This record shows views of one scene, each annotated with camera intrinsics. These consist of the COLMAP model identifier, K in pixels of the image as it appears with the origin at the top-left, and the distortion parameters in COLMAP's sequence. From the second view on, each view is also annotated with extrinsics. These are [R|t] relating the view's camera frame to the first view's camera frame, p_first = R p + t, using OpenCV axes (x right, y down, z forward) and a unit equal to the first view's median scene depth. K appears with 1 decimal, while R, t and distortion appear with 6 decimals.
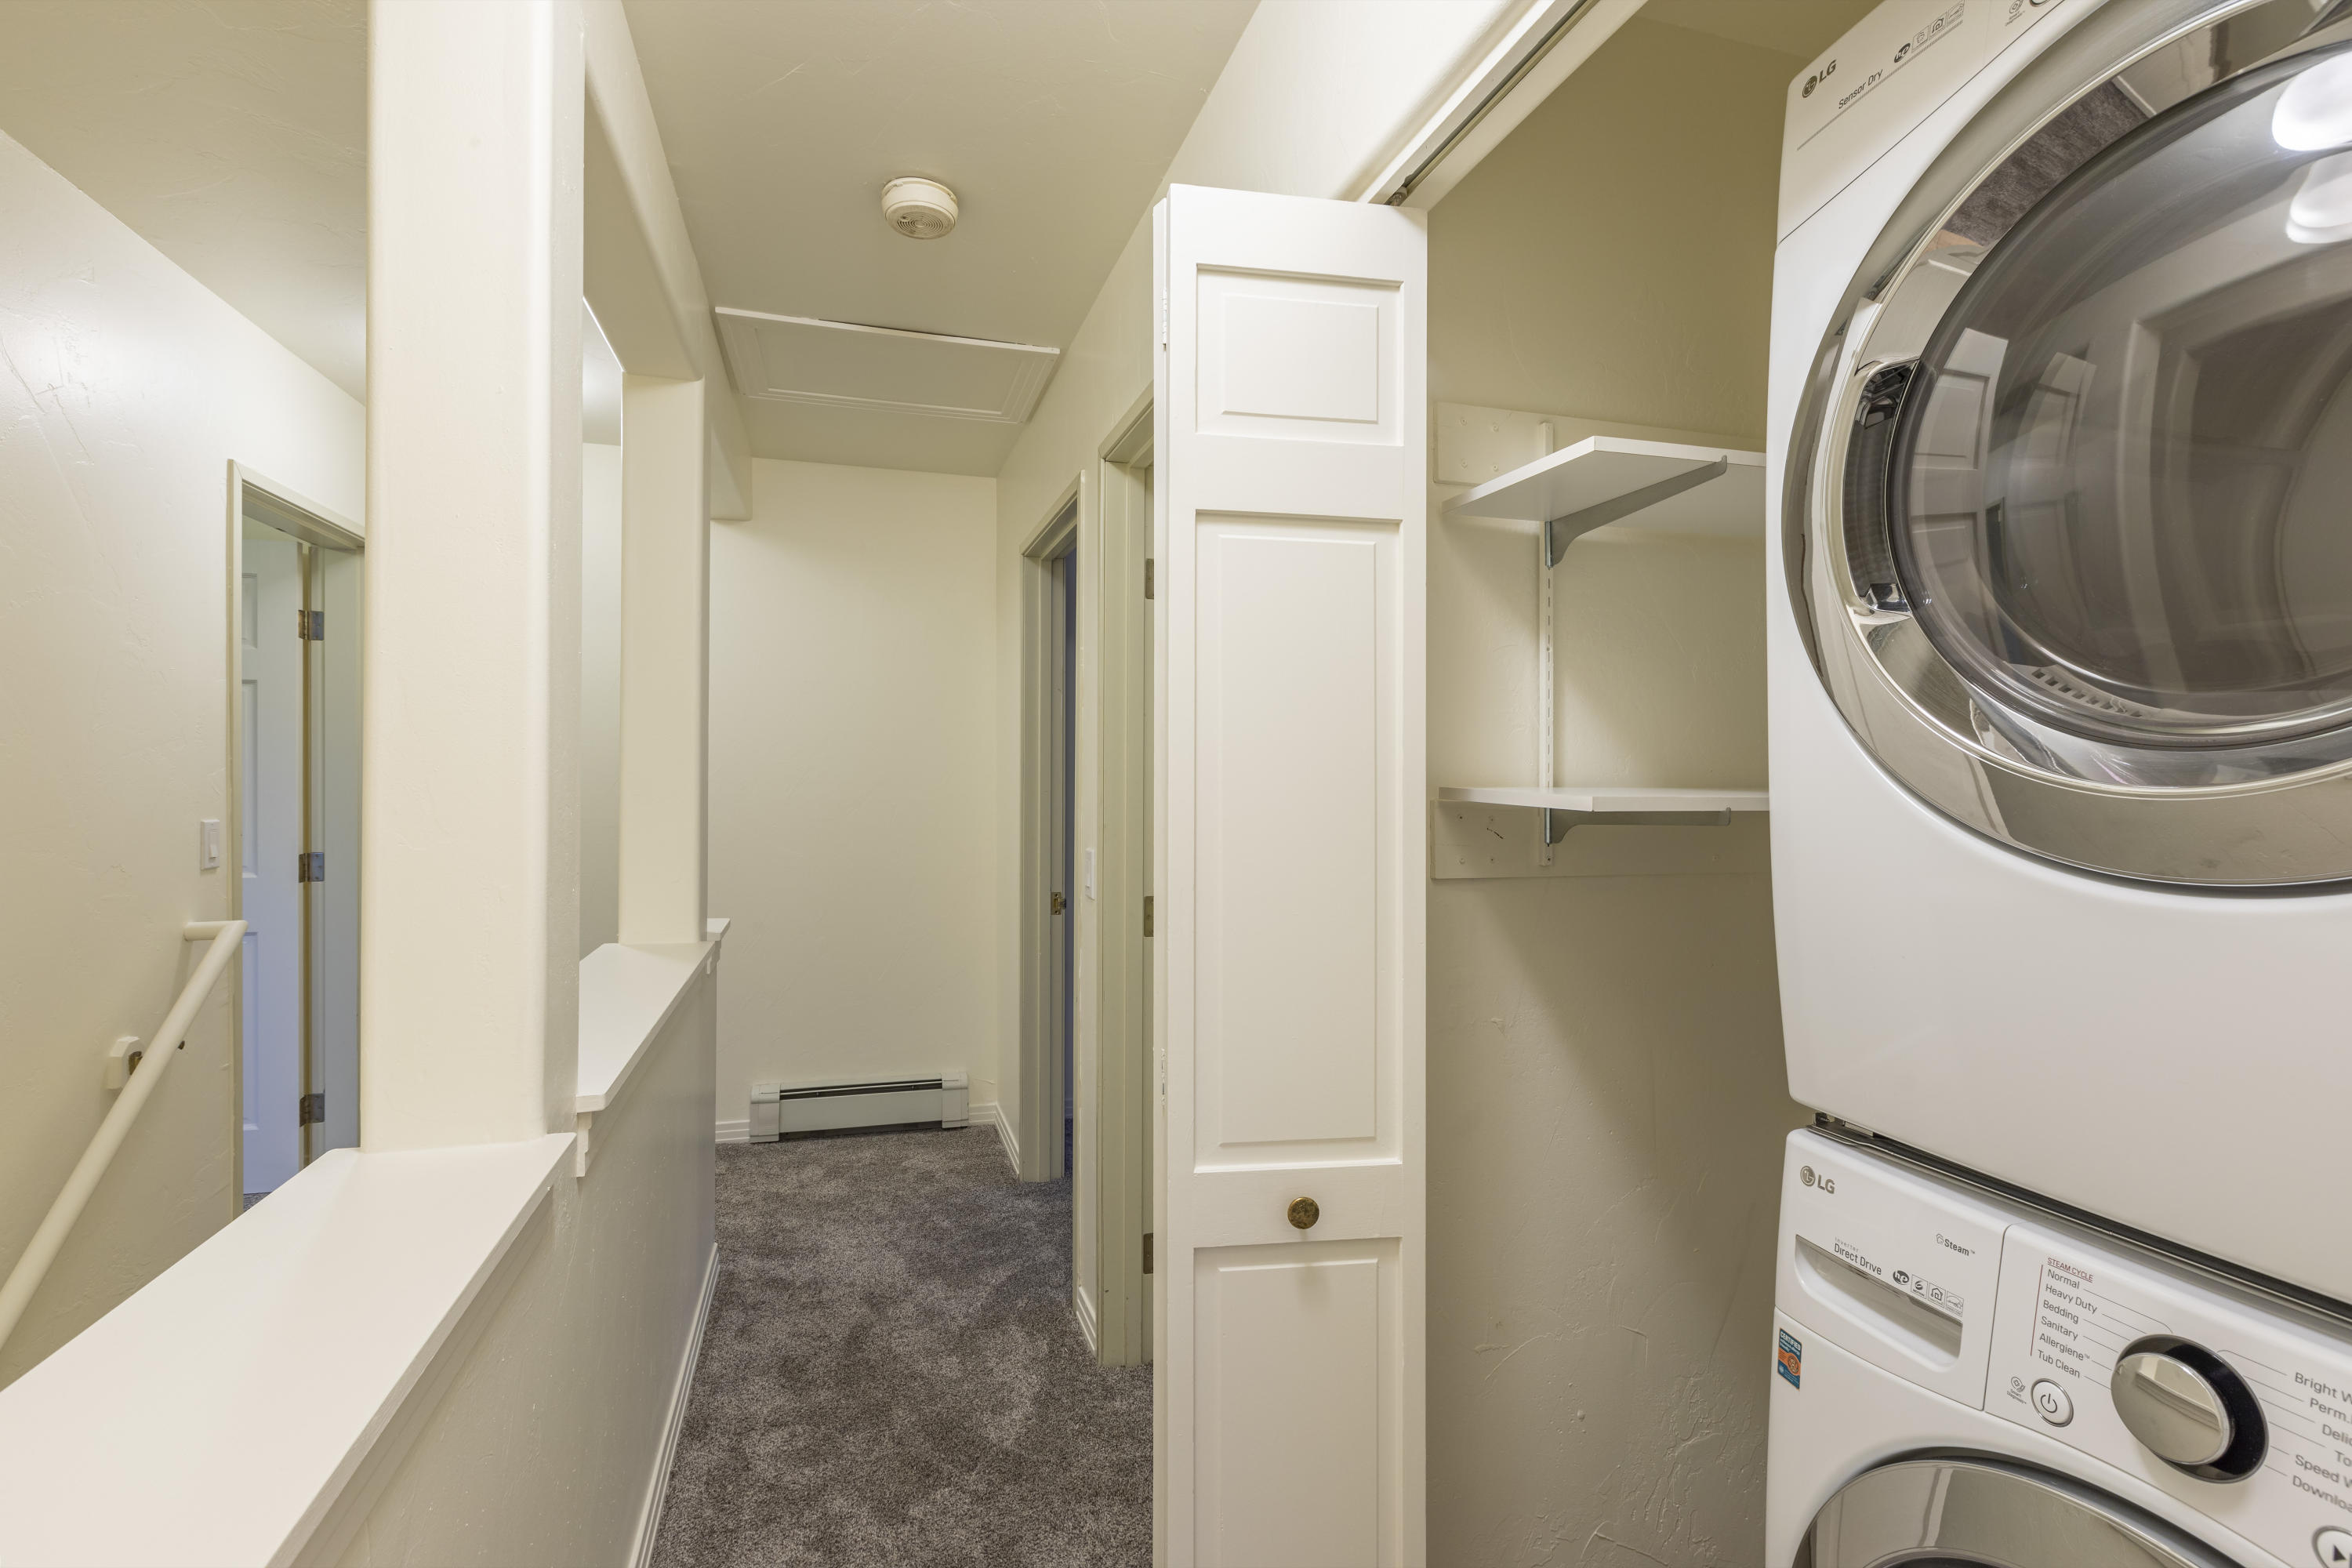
lens RADIAL K [[1048.3, 0, 1184.8], [0, 1048.3, 760.0], [0, 0, 1]] dist [0.003737, 0.000474]
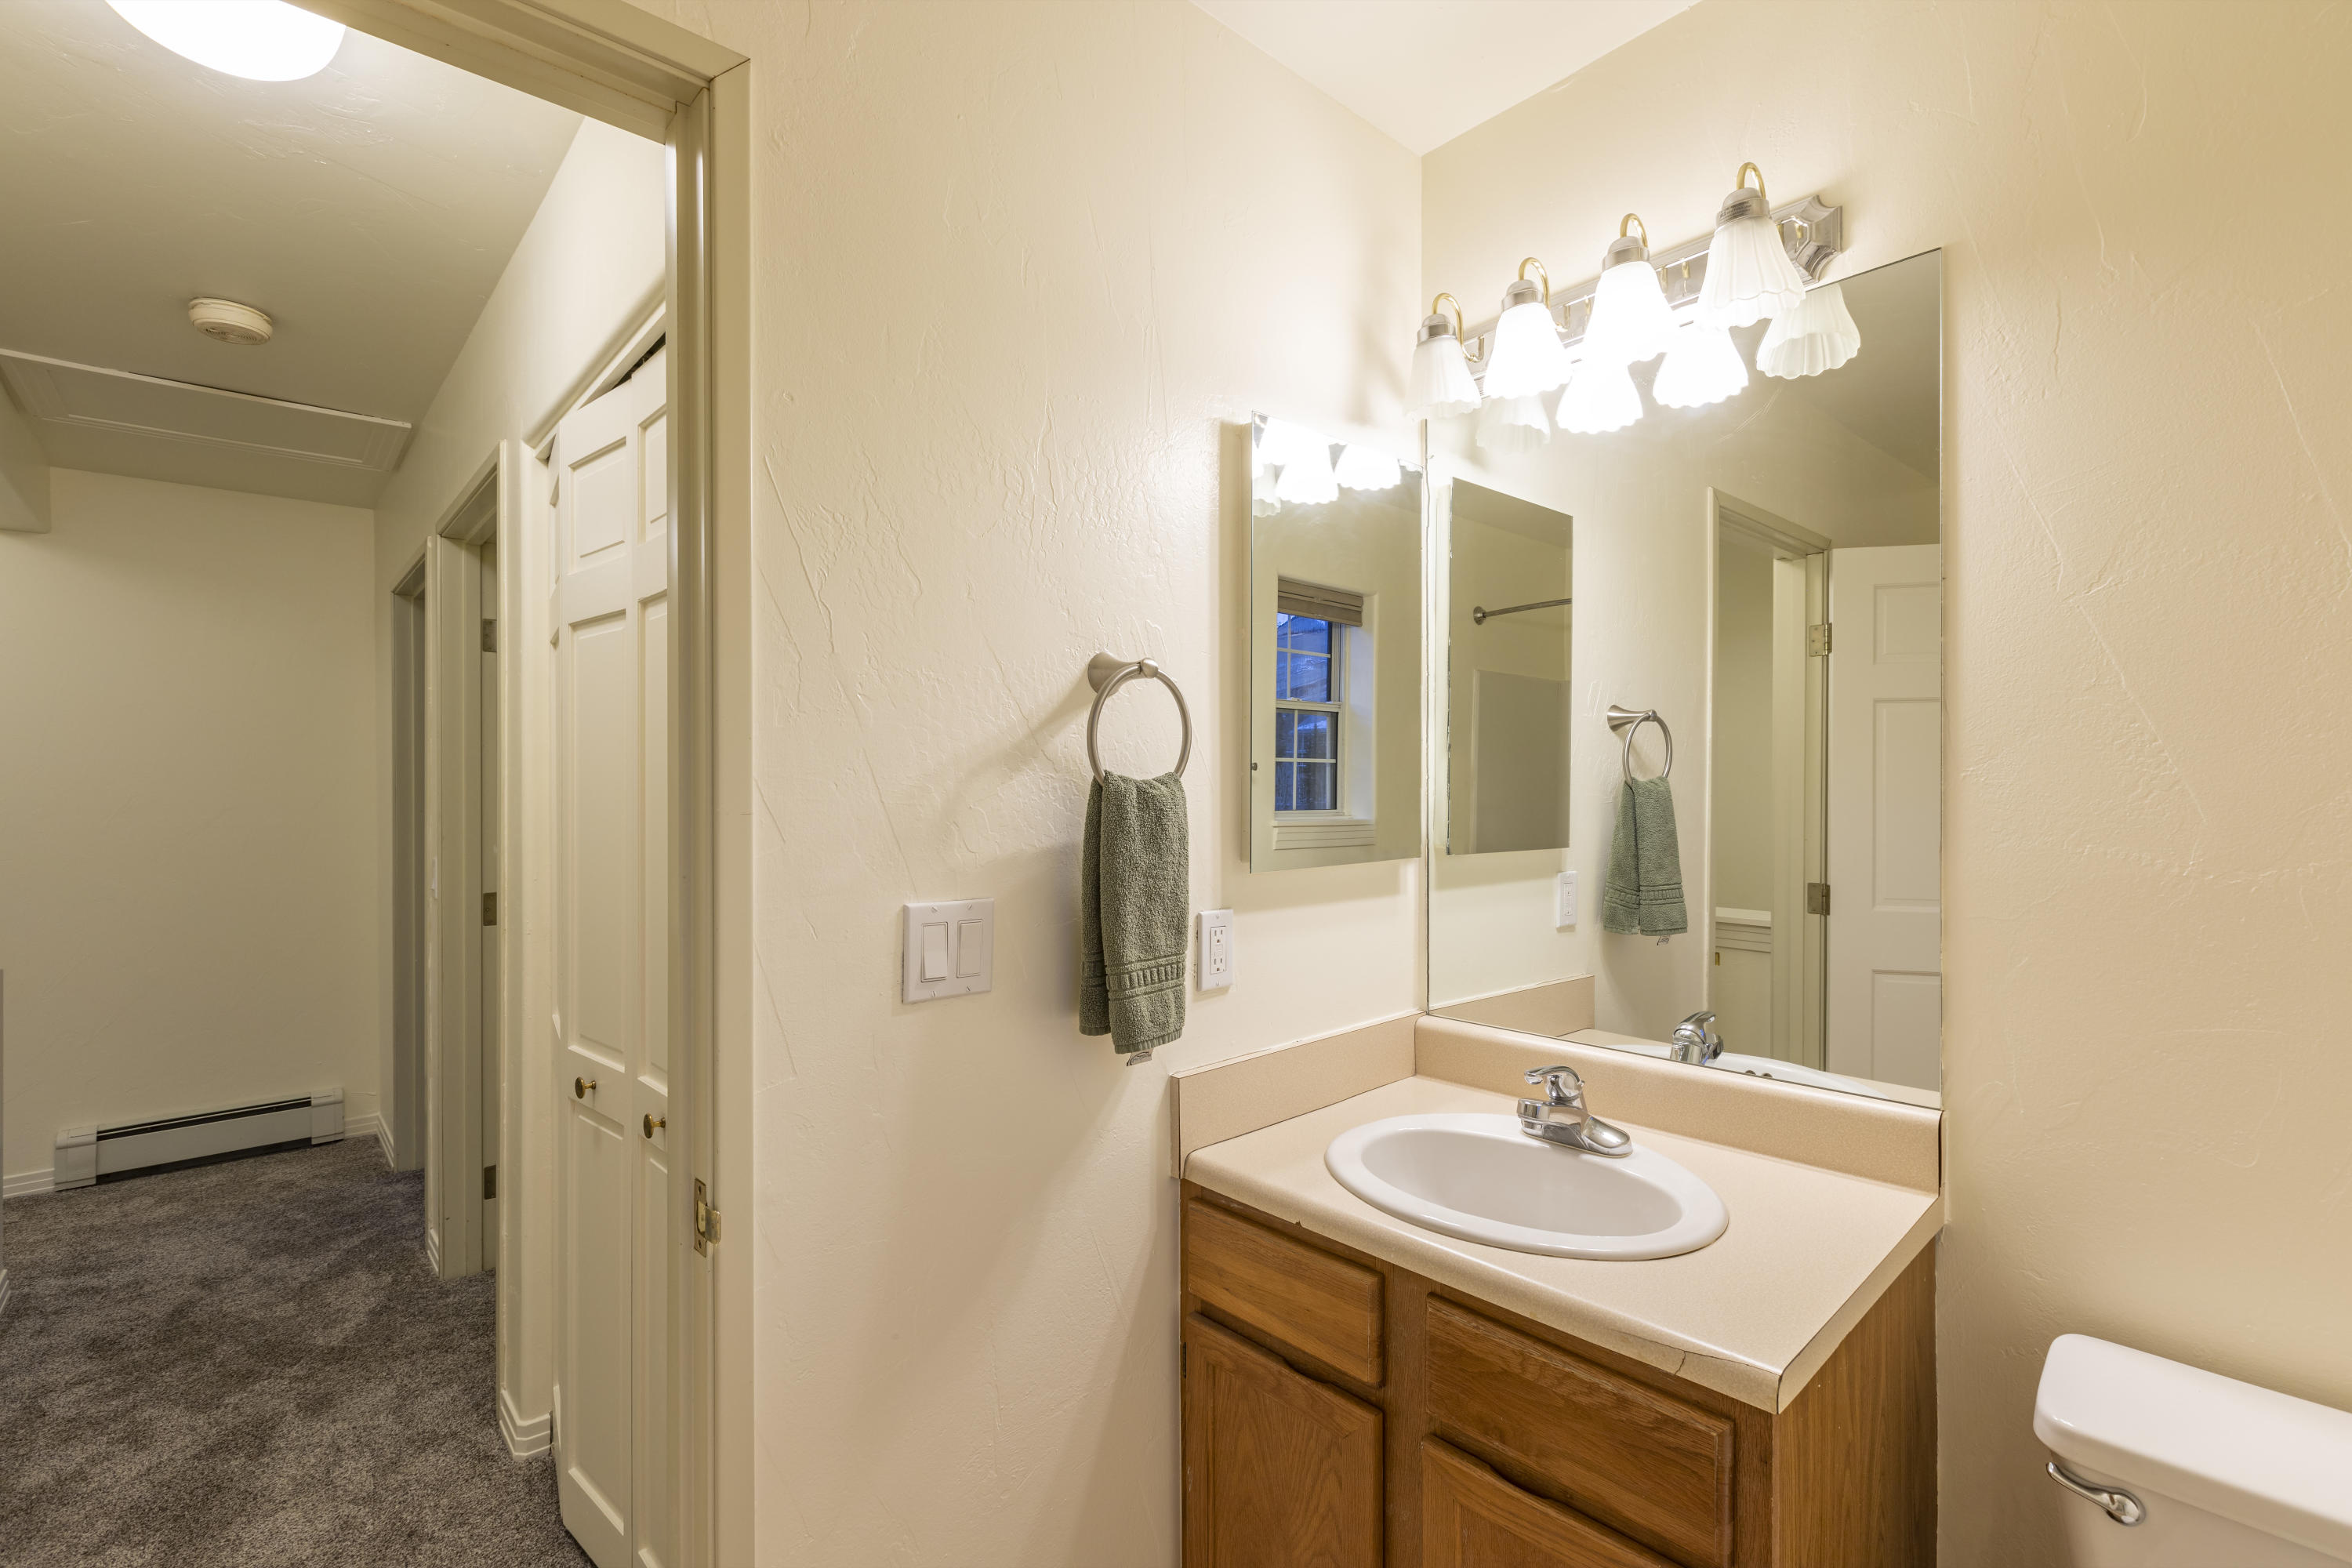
lens RADIAL K [[1048.3, 0, 1184.8], [0, 1048.3, 760.0], [0, 0, 1]] dist [0.003737, 0.000474]
pose [[0.911973, -0.014352, 0.410000, 0.179921], [0.016998, 0.999852, -0.002810, -0.008446], [-0.409899, 0.009532, 0.912081, -0.397740]]
